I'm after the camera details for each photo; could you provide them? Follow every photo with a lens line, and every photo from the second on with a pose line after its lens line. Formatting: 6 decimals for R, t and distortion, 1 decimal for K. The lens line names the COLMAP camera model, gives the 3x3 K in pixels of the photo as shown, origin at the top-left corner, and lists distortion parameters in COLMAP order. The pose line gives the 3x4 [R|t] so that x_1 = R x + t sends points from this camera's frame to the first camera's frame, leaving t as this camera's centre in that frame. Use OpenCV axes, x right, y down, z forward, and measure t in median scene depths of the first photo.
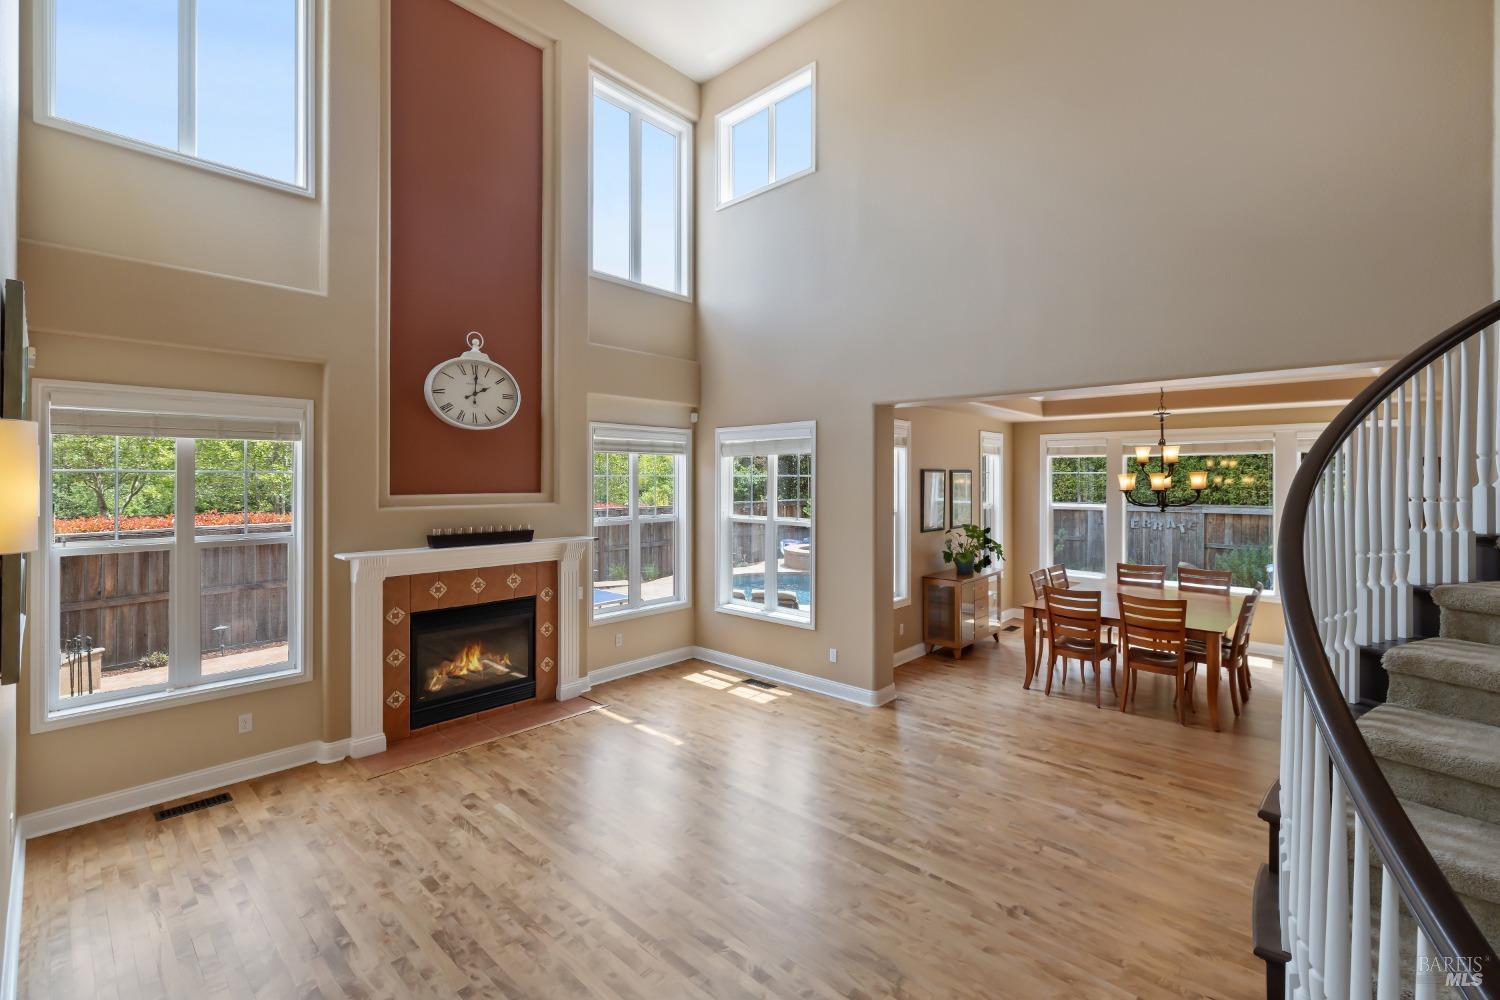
lens RADIAL K [[665.3, 0, 723.1], [0, 665.3, 486.8], [0, 0, 1]] dist [-0.000703, -0.000114]
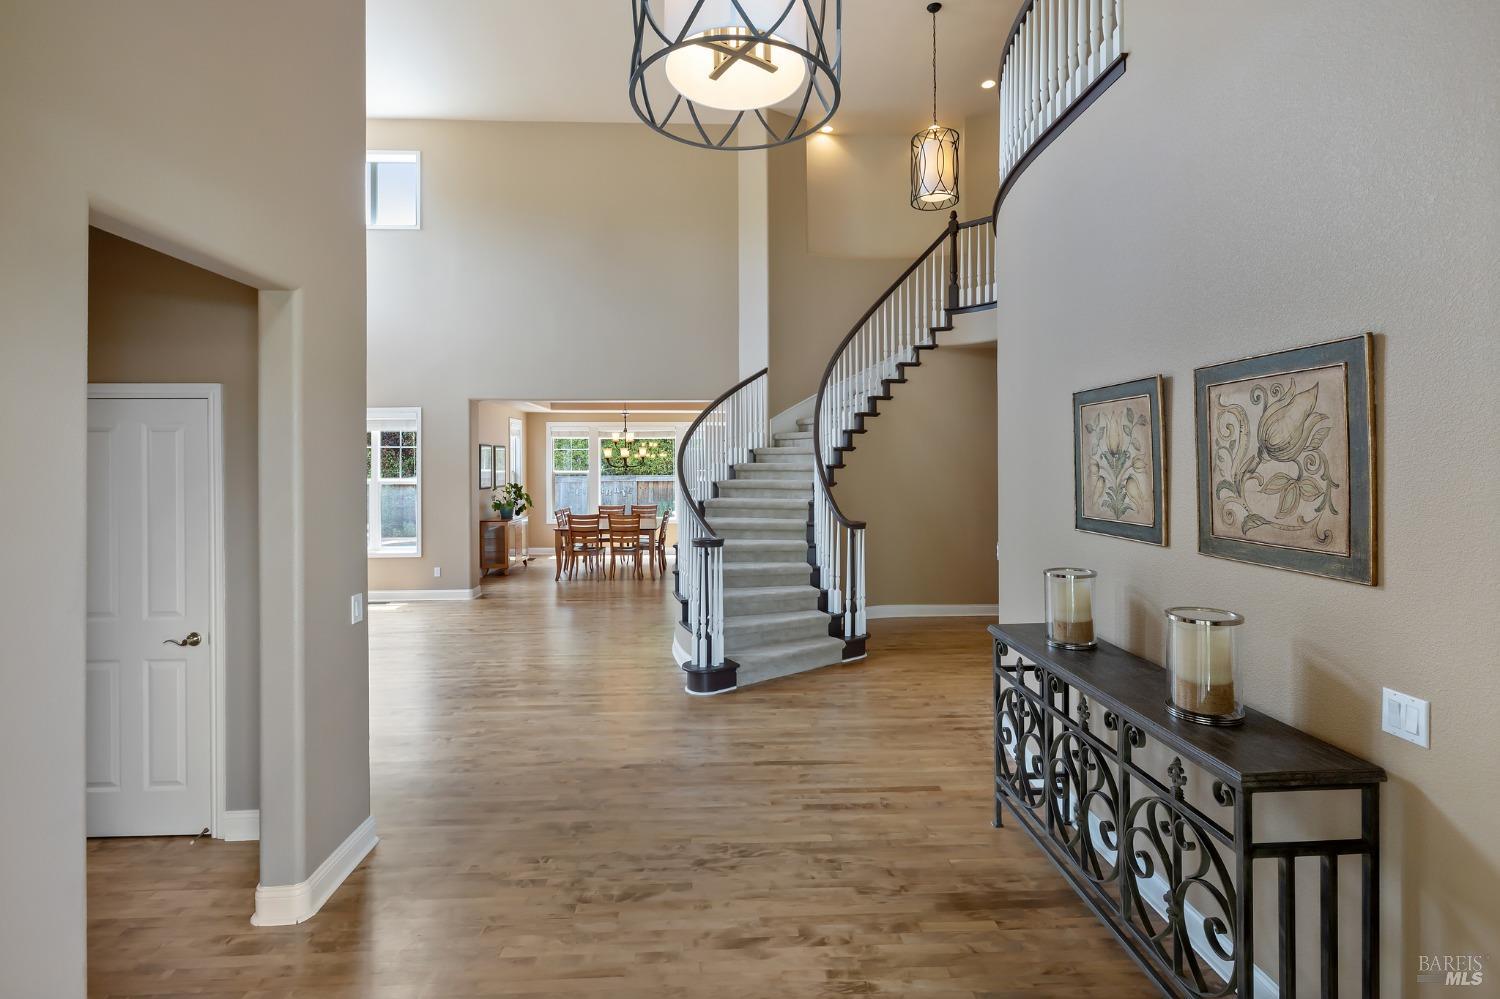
lens RADIAL K [[706.6, 0, 774.3], [0, 706.6, 468.6], [0, 0, 1]] dist [-0.011558, 0.000045]
pose [[0.673391, -0.008942, 0.739232, -0.422151], [0.011325, 0.999934, 0.001779, 0.032331], [-0.739200, 0.007173, 0.673448, -0.504700]]
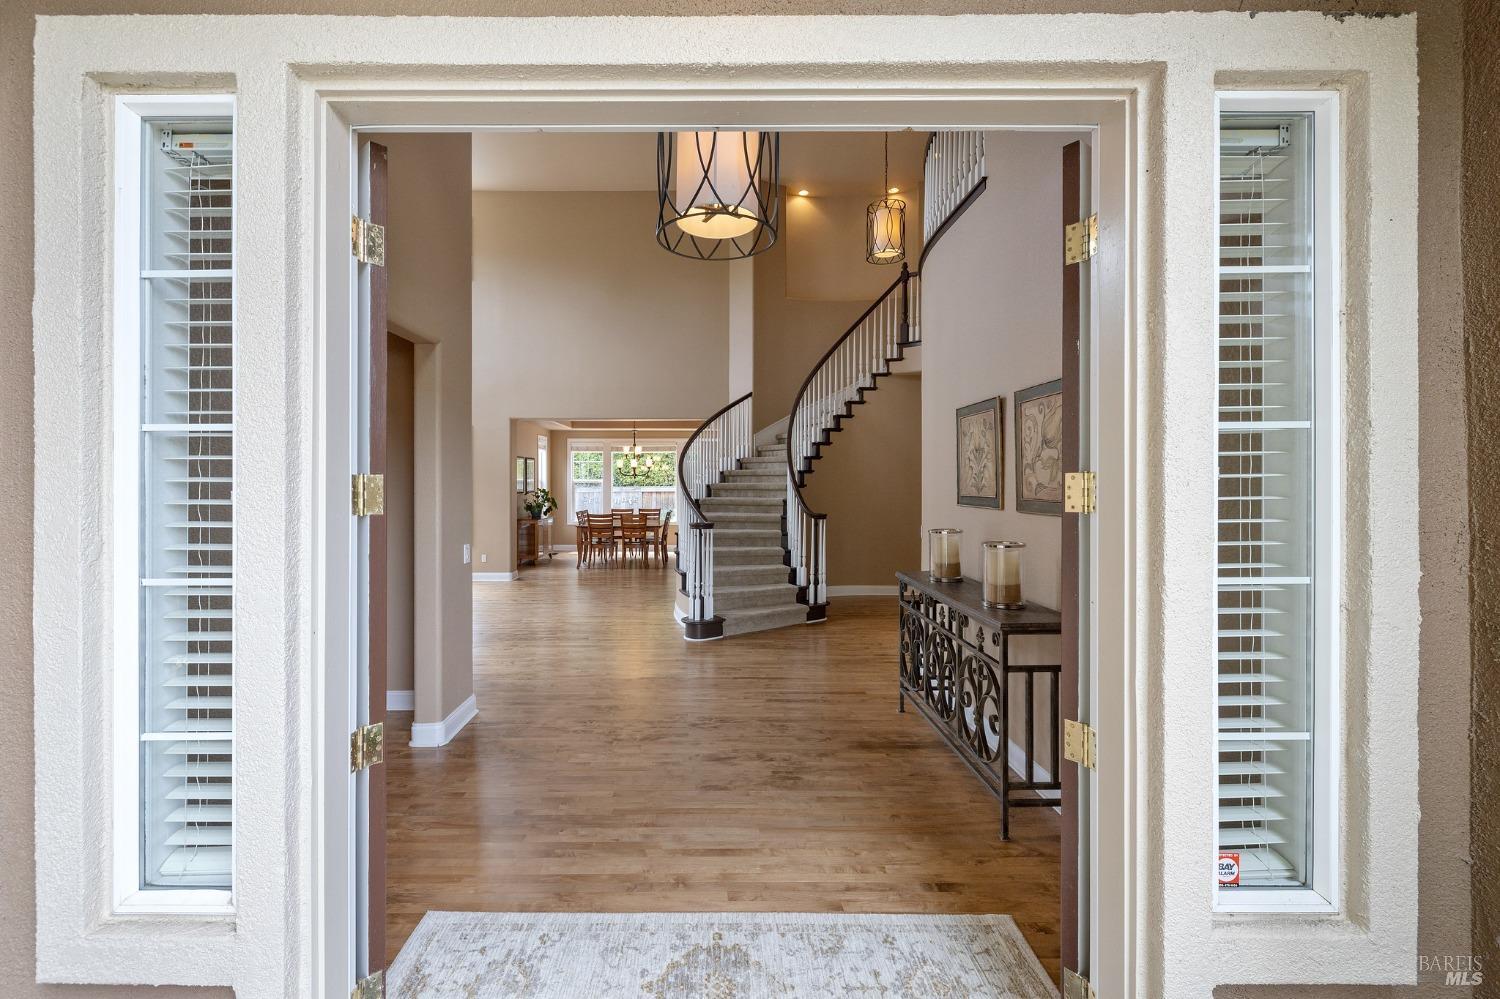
lens RADIAL K [[665.3, 0, 723.1], [0, 665.3, 486.3], [0, 0, 1]] dist [-0.000703, -0.000114]
pose [[0.720814, -0.004424, 0.693114, -0.548283], [0.005460, 0.999985, 0.000704, 0.058795], [-0.693107, 0.003277, 0.720828, -0.648909]]
